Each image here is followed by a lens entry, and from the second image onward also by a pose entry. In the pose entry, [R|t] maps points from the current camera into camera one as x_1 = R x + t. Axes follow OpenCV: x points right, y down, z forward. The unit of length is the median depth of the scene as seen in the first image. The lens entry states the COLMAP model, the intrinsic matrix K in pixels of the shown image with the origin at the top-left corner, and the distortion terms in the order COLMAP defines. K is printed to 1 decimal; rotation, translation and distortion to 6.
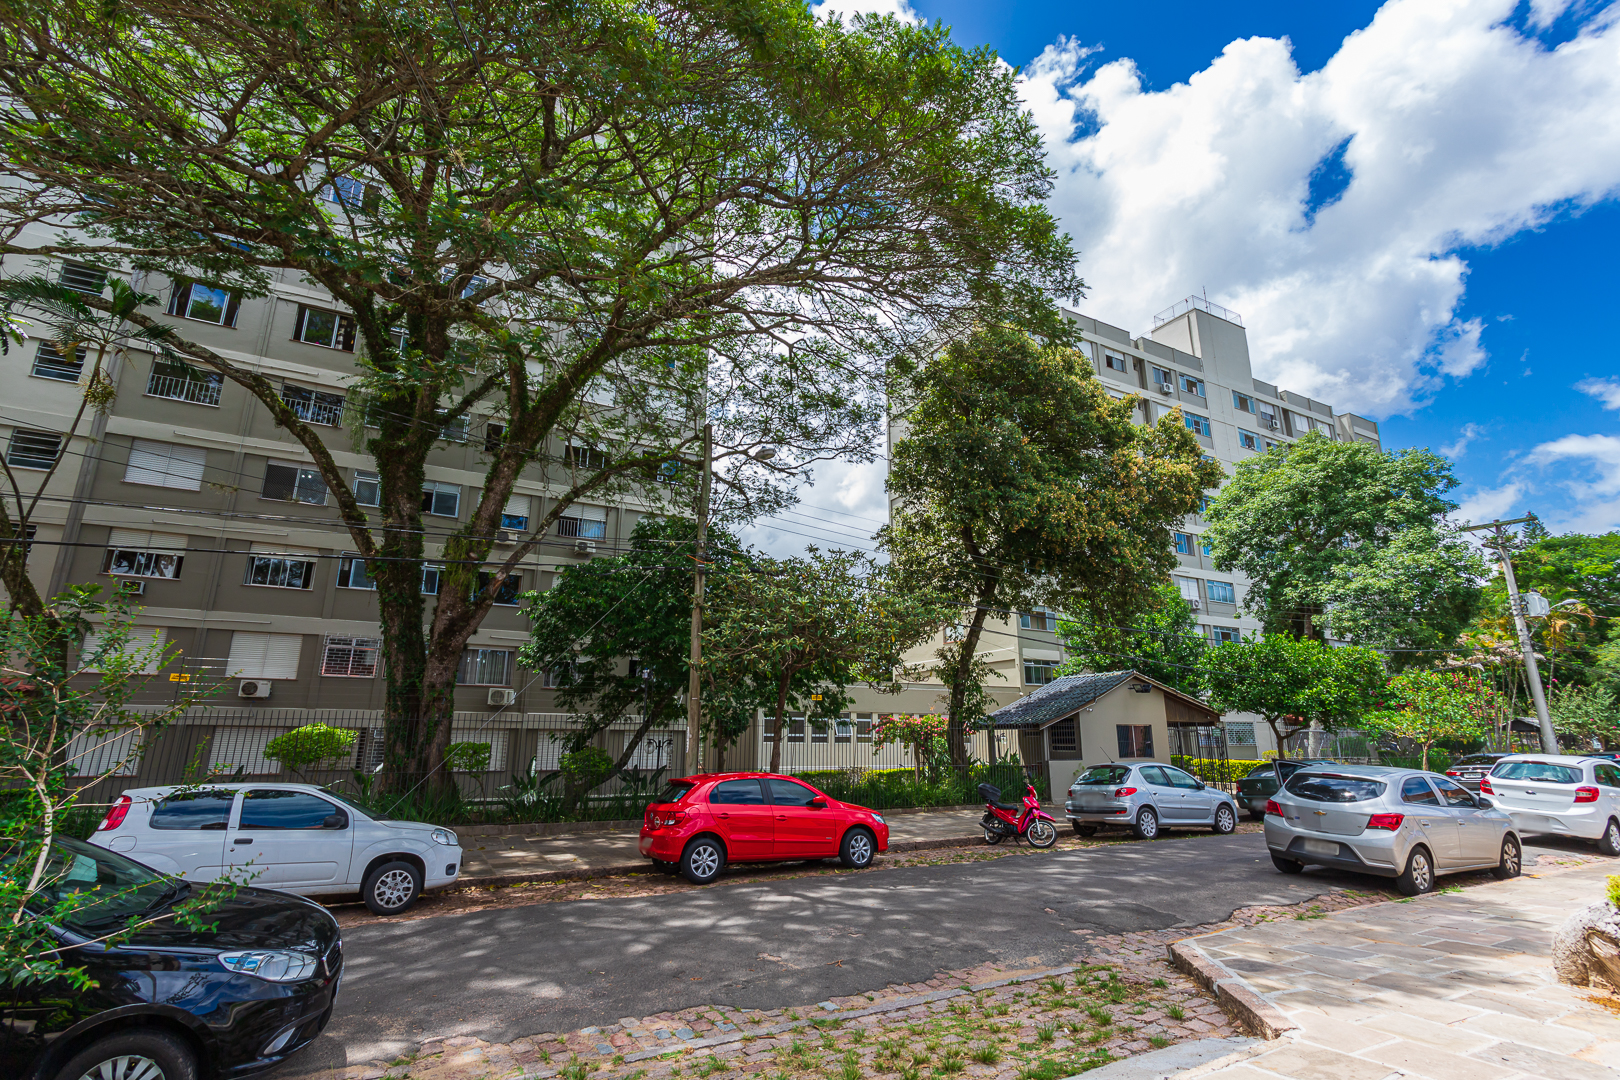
lens RADIAL K [[763.5, 0, 810.0], [0, 763.5, 540.0], [0, 0, 1]] dist [0.001979, 0.000965]
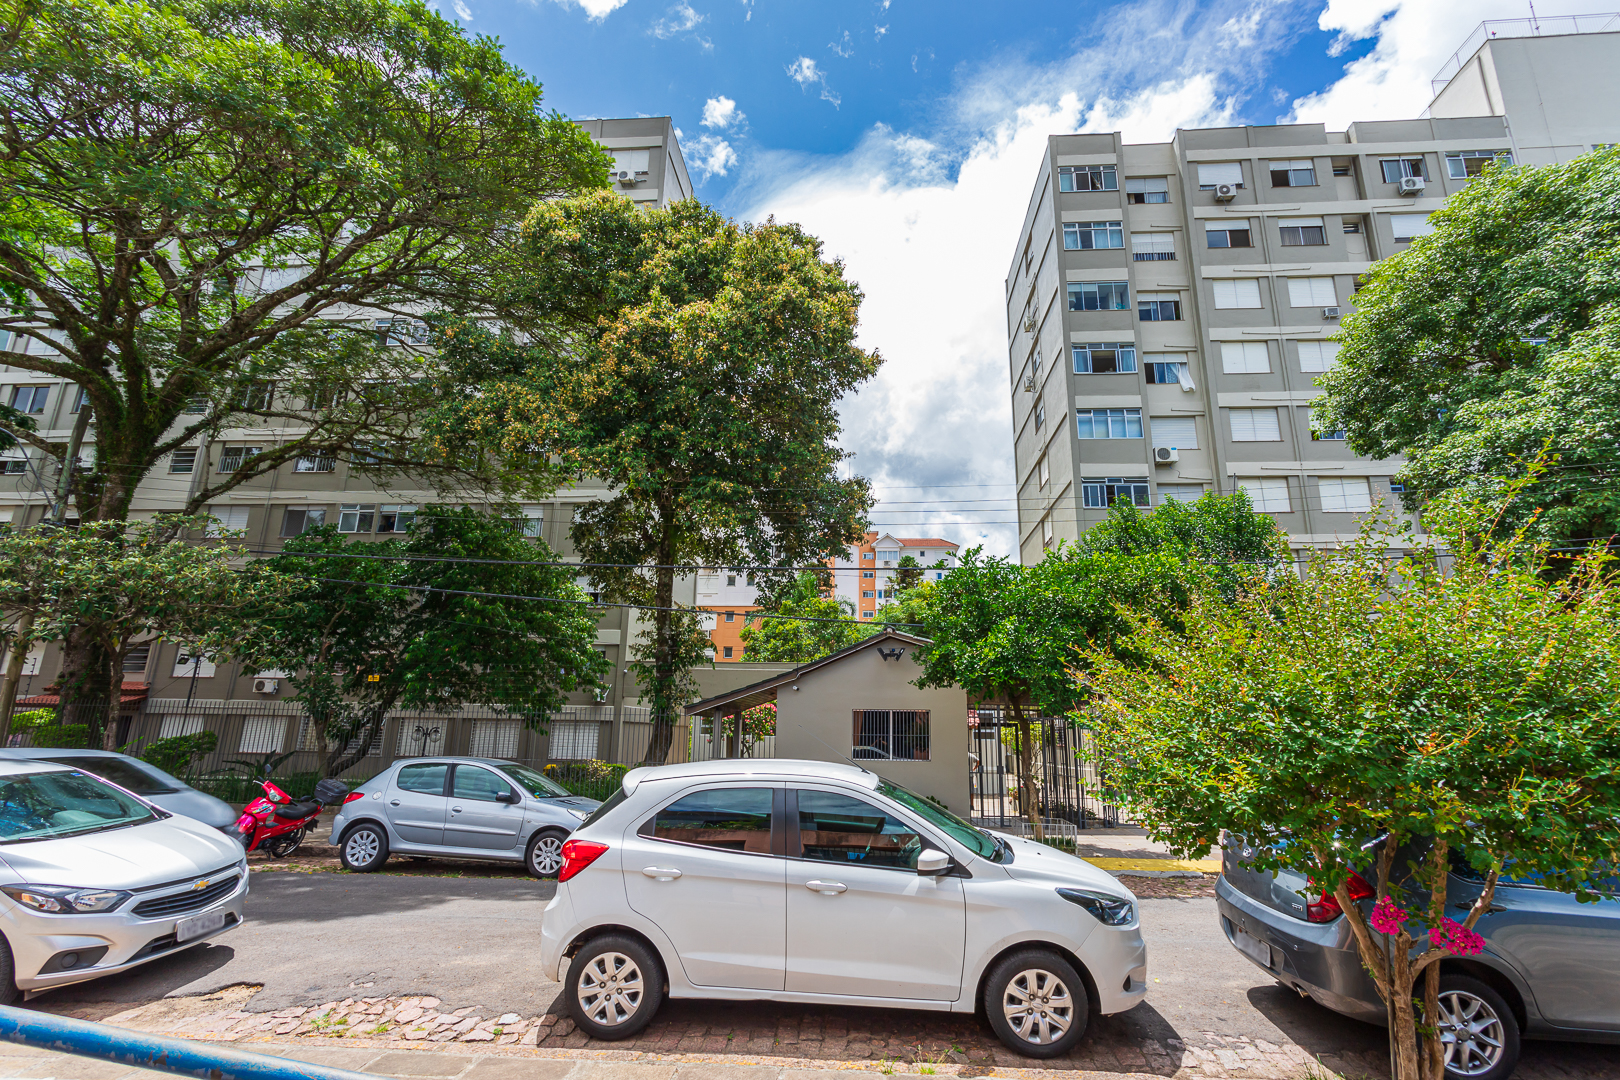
lens RADIAL K [[763.5, 0, 810.0], [0, 763.5, 540.0], [0, 0, 1]] dist [0.001979, 0.000965]
pose [[0.839389, -0.124060, -0.529183, 0.354689], [0.123380, 0.991678, -0.036781, 0.053950], [0.529342, -0.034417, 0.847710, 0.197710]]
